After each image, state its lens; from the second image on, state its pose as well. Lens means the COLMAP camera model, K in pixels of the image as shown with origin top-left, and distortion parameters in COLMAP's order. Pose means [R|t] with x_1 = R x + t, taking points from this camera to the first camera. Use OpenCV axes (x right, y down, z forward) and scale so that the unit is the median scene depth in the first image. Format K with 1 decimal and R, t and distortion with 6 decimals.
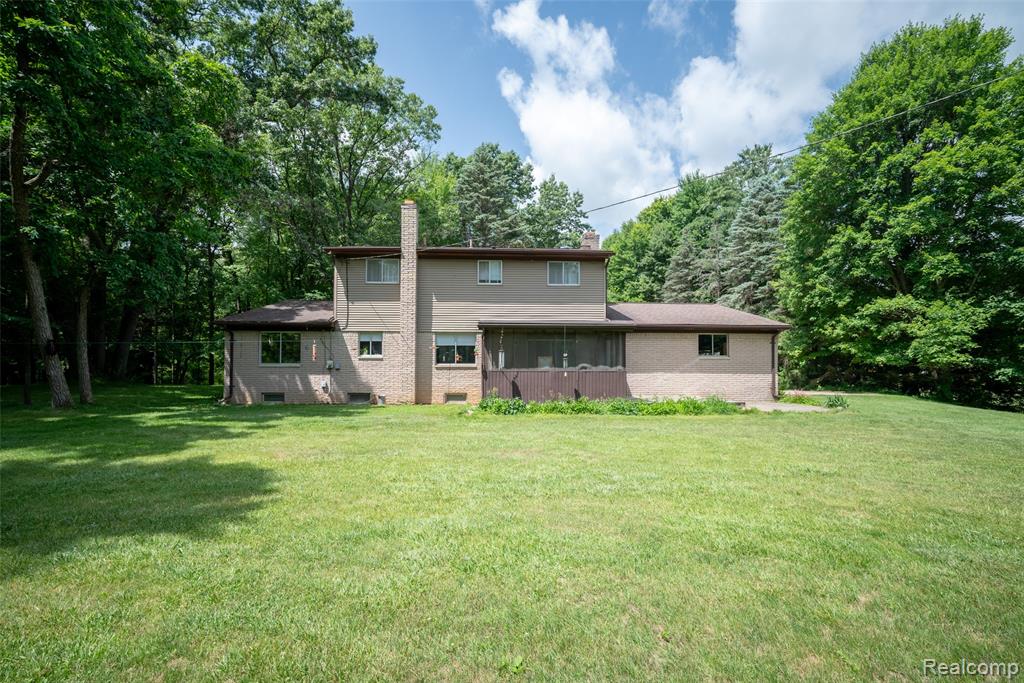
lens RADIAL K [[455.1, 0, 503.1], [0, 455.1, 361.7], [0, 0, 1]] dist [0.001678, 0.000375]
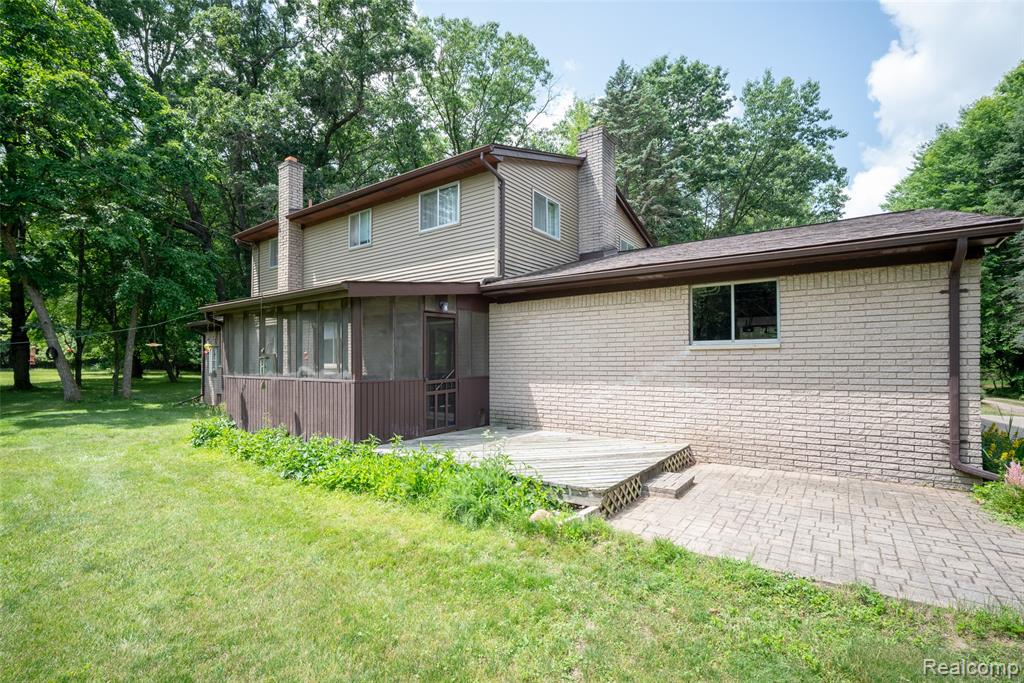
lens RADIAL K [[455.1, 0, 503.1], [0, 455.1, 361.7], [0, 0, 1]] dist [0.001678, 0.000375]
pose [[0.778436, -0.000042, -0.627724, 0.567743], [0.012507, 0.999803, 0.015443, -0.005075], [0.627600, -0.019873, 0.778282, 0.591867]]
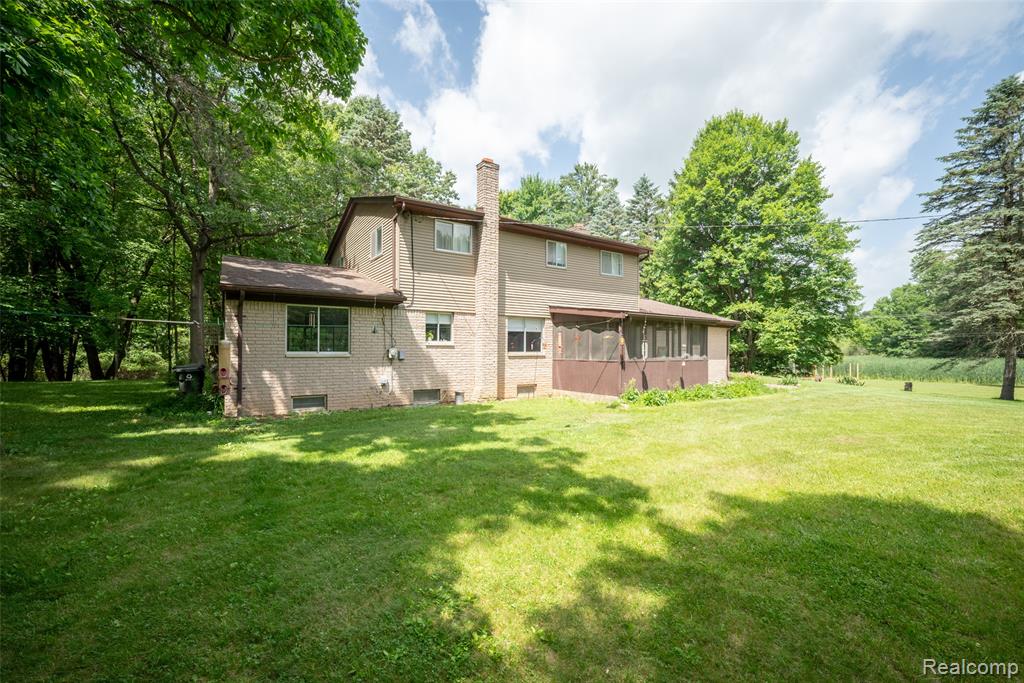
lens RADIAL K [[451.7, 0, 512.0], [0, 451.7, 341.5], [0, 0, 1]] dist [-0.000768, -0.000001]
pose [[0.846778, 0.009879, 0.531855, -0.591998], [-0.010672, 0.999942, -0.001582, -0.014086], [-0.531840, -0.004337, 0.846834, 0.255805]]
